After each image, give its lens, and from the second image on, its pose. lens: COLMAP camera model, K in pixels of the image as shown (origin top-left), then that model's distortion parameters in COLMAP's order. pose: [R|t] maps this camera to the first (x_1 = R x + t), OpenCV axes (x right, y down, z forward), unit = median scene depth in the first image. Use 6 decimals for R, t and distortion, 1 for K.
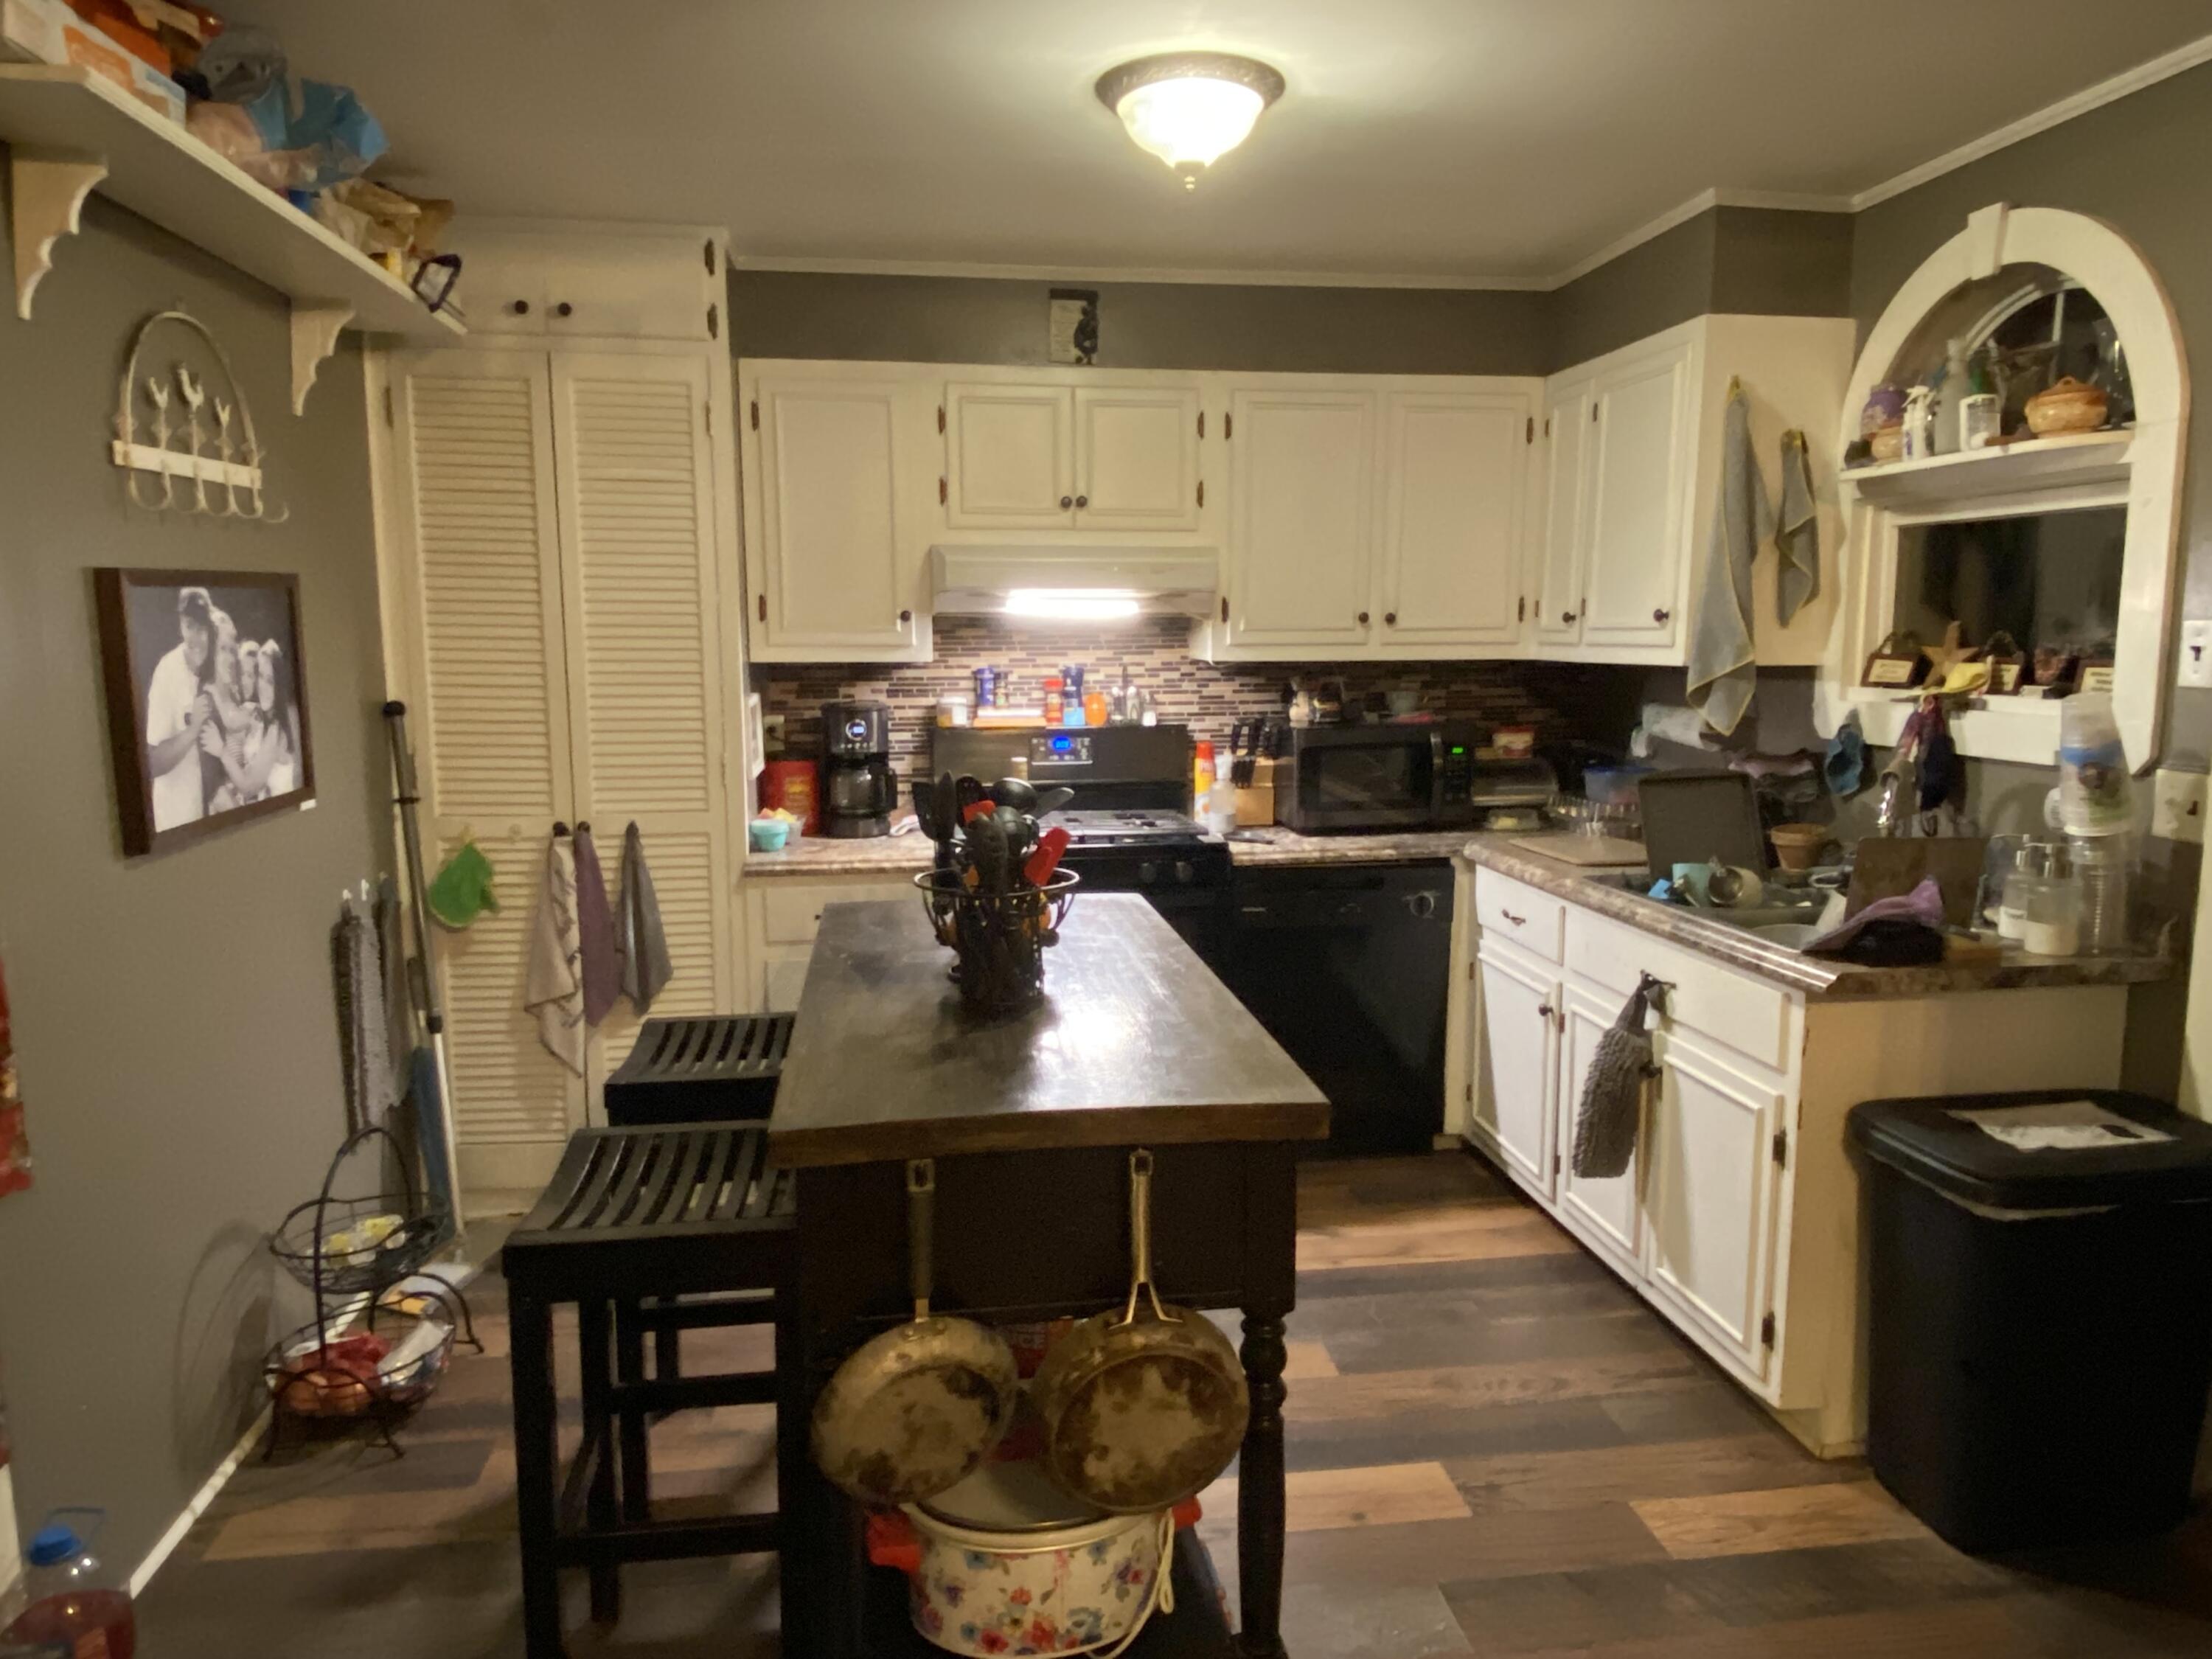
lens RADIAL K [[1483.0, 0, 1114.1], [0, 1483.0, 816.8], [0, 0, 1]] dist [0.053347, -0.009425]
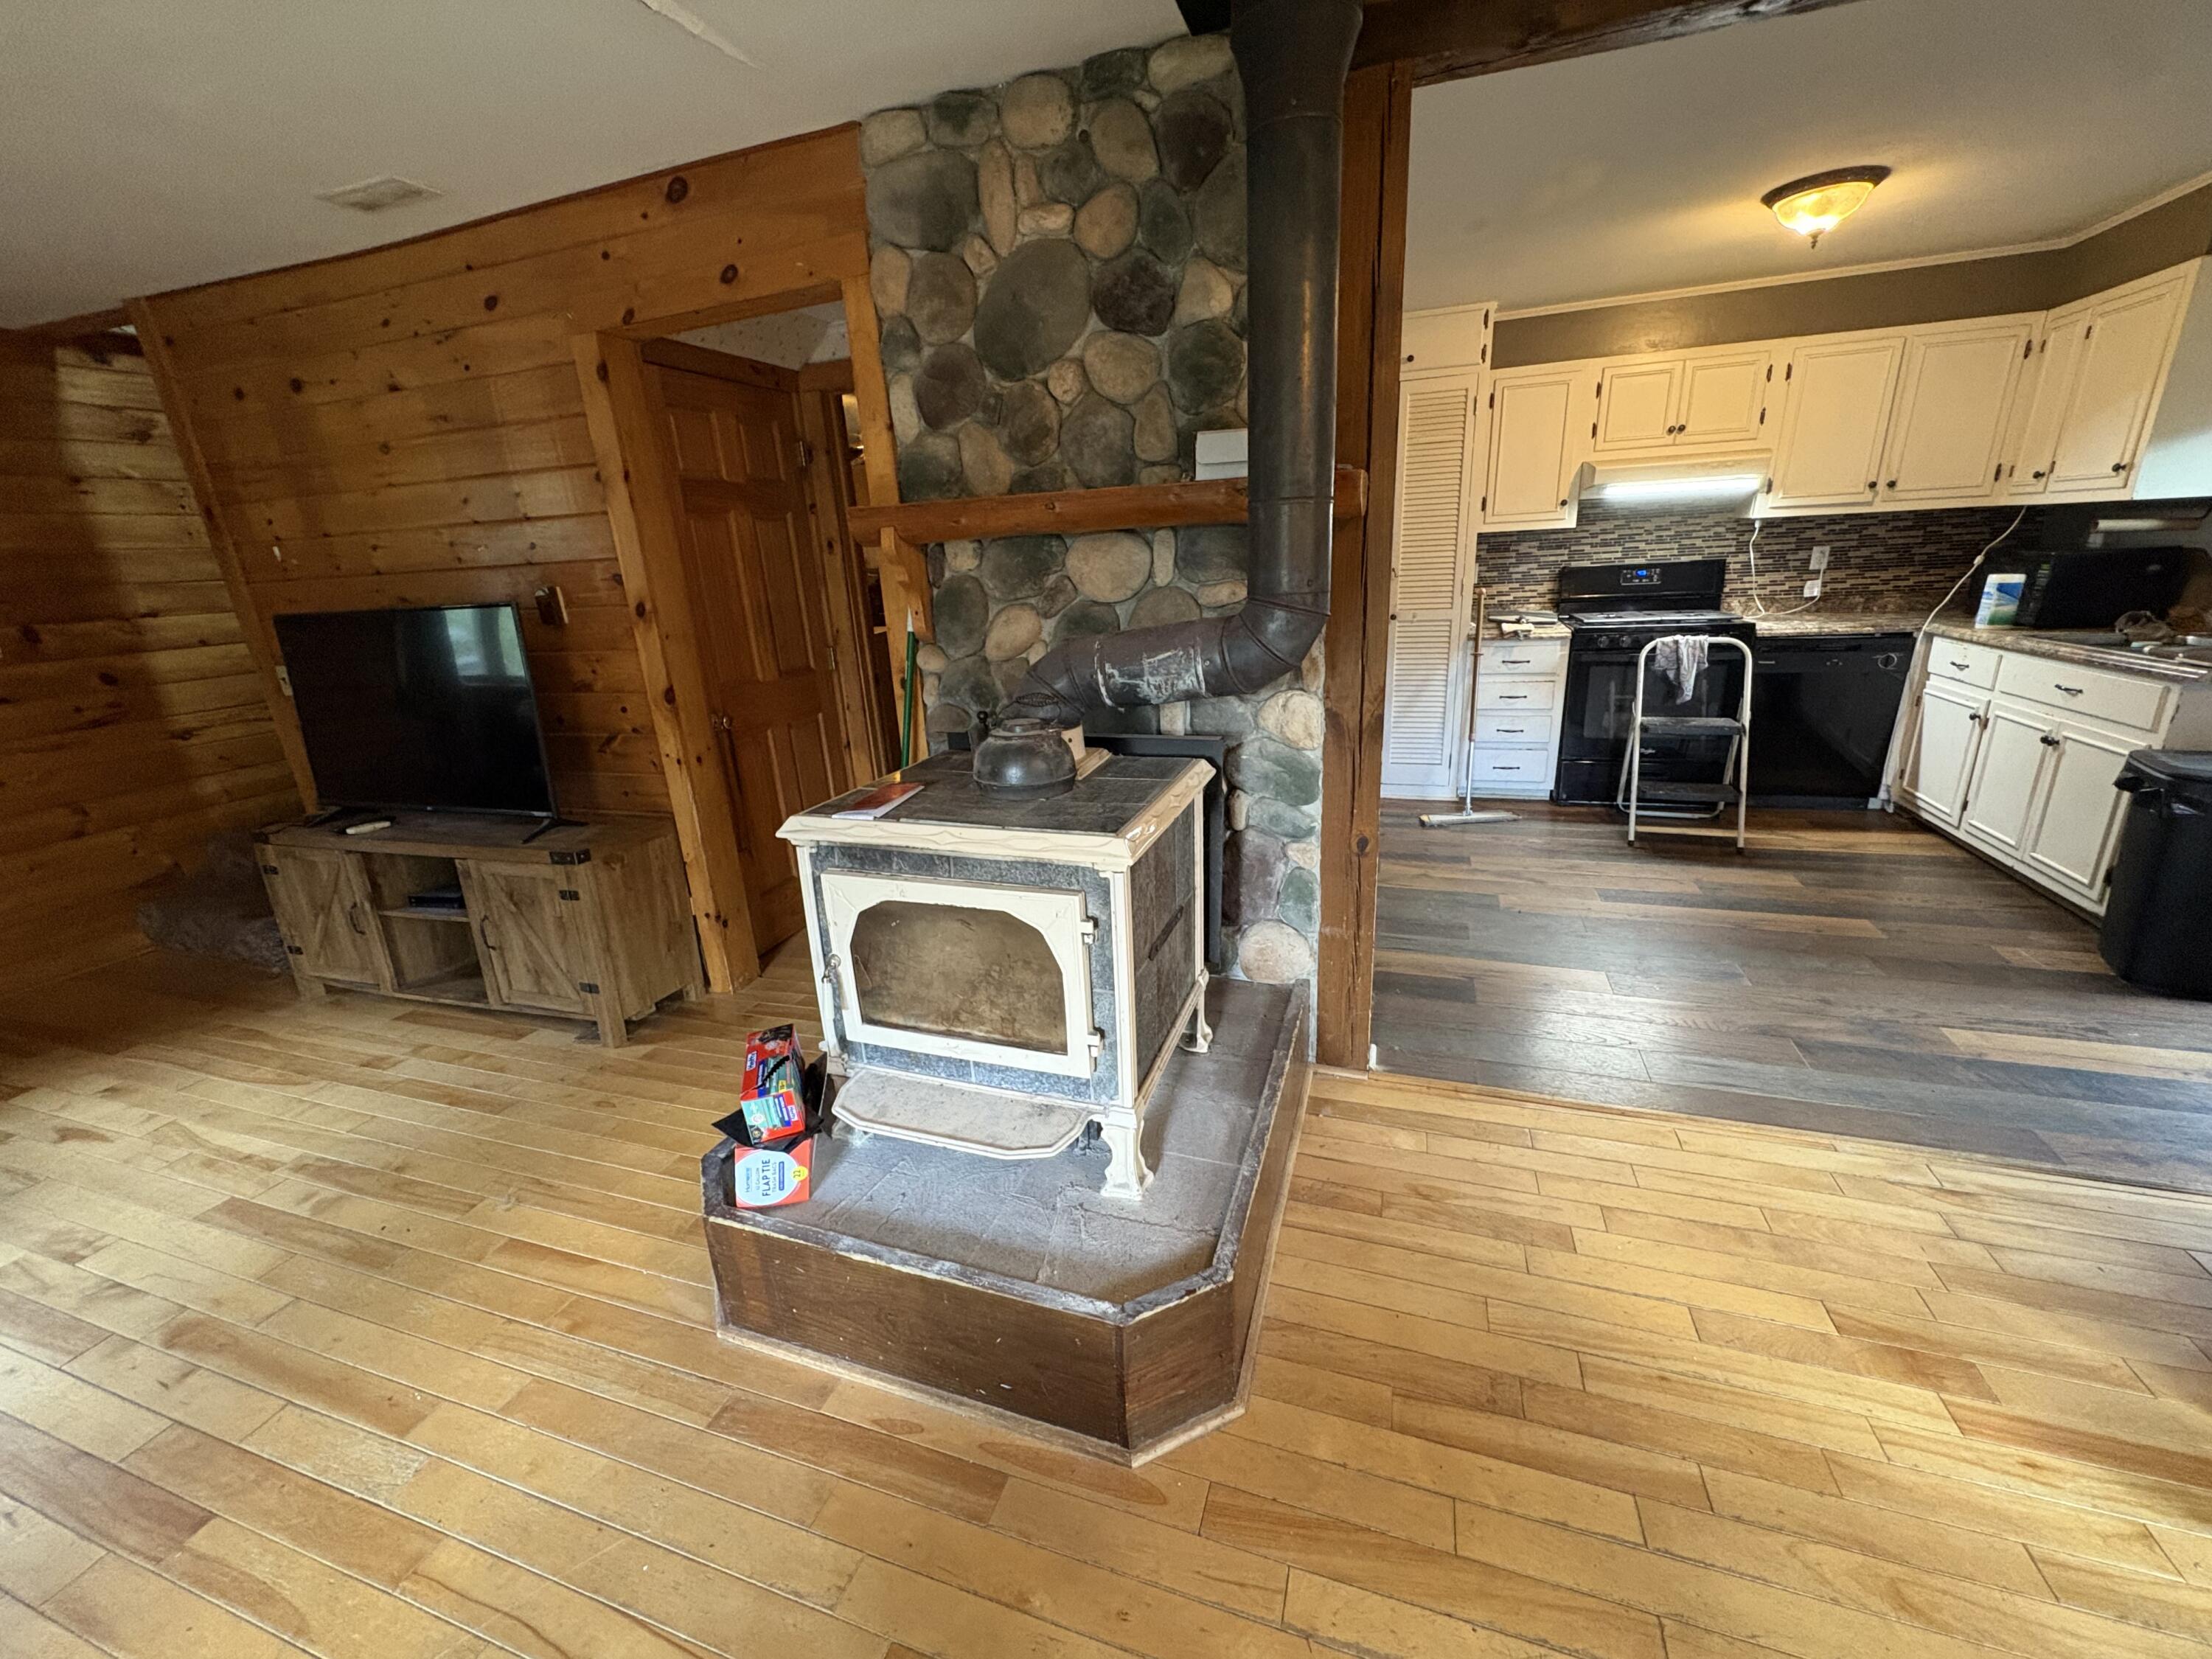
lens RADIAL K [[883.7, 0, 1115.6], [0, 883.7, 824.0], [0, 0, 1]] dist [-0.000446, -0.000139]
pose [[0.890154, 0.092628, -0.446145, -0.120676], [-0.004467, 0.980847, 0.194731, 0.054146], [0.455638, -0.171348, 0.873518, -0.345343]]
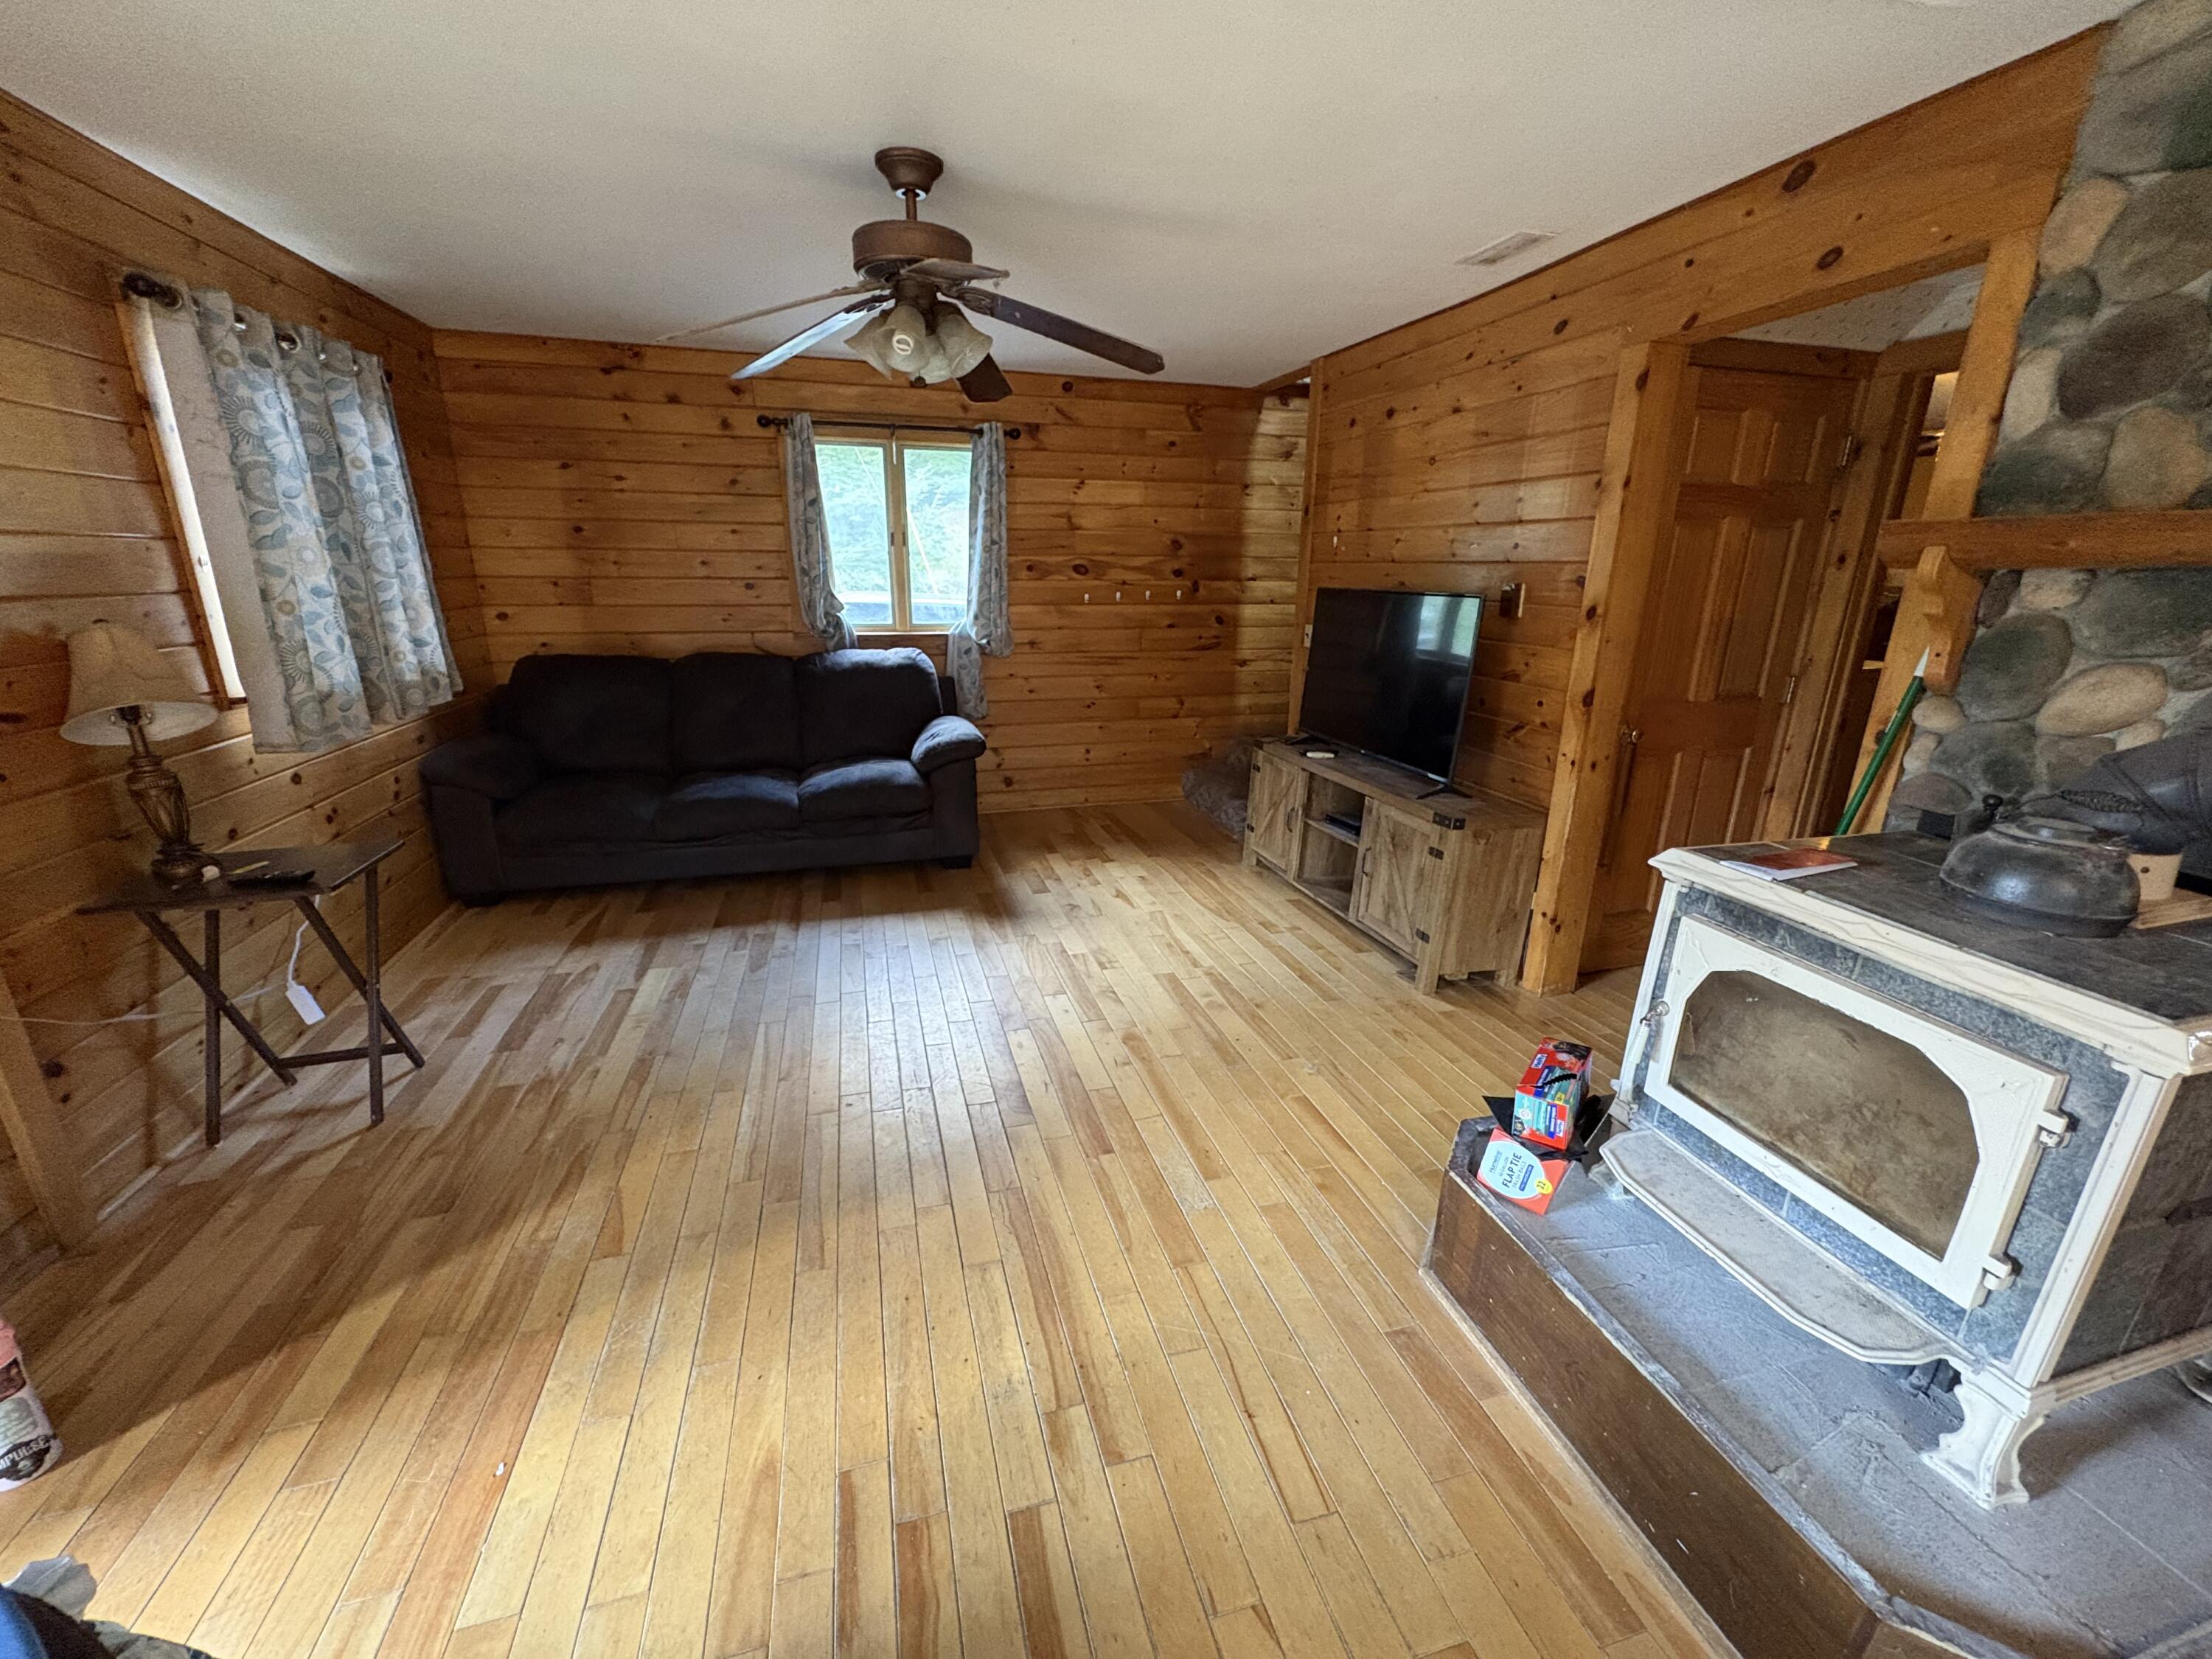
lens RADIAL K [[883.7, 0, 1096.6], [0, 883.7, 829.9], [0, 0, 1]] dist [-0.000446, -0.000139]
pose [[0.123363, 0.289869, -0.949083, -0.097189], [-0.129971, 0.952869, 0.274131, 0.048616], [0.983814, 0.089535, 0.155223, -0.371570]]
